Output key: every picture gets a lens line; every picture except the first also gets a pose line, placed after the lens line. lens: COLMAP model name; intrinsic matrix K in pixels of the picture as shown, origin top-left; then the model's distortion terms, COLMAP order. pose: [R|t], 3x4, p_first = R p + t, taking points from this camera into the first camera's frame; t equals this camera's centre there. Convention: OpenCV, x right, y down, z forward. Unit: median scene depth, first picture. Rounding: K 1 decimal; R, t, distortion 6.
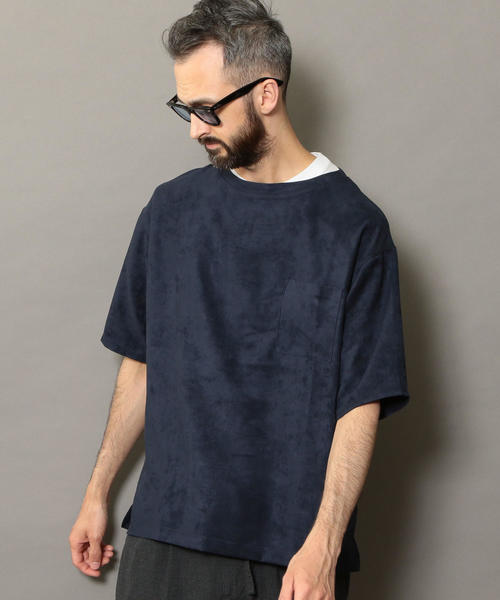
lens RADIAL K [[1331.3, 0, 250.0], [0, 1331.3, 300.0], [0, 0, 1]] dist [1.814697, 0.012908]
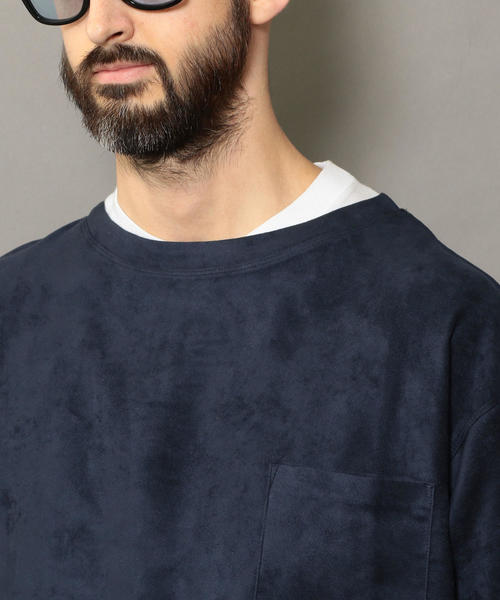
lens RADIAL K [[2772.4, 0, 250.0], [0, 2772.4, 300.0], [0, 0, 1]] dist [-0.085943, 1.627776]
pose [[0.993531, -0.113159, 0.009508, 0.015491], [0.113558, 0.989841, -0.085549, 0.003693], [0.000269, 0.086075, 0.996289, 0.173915]]
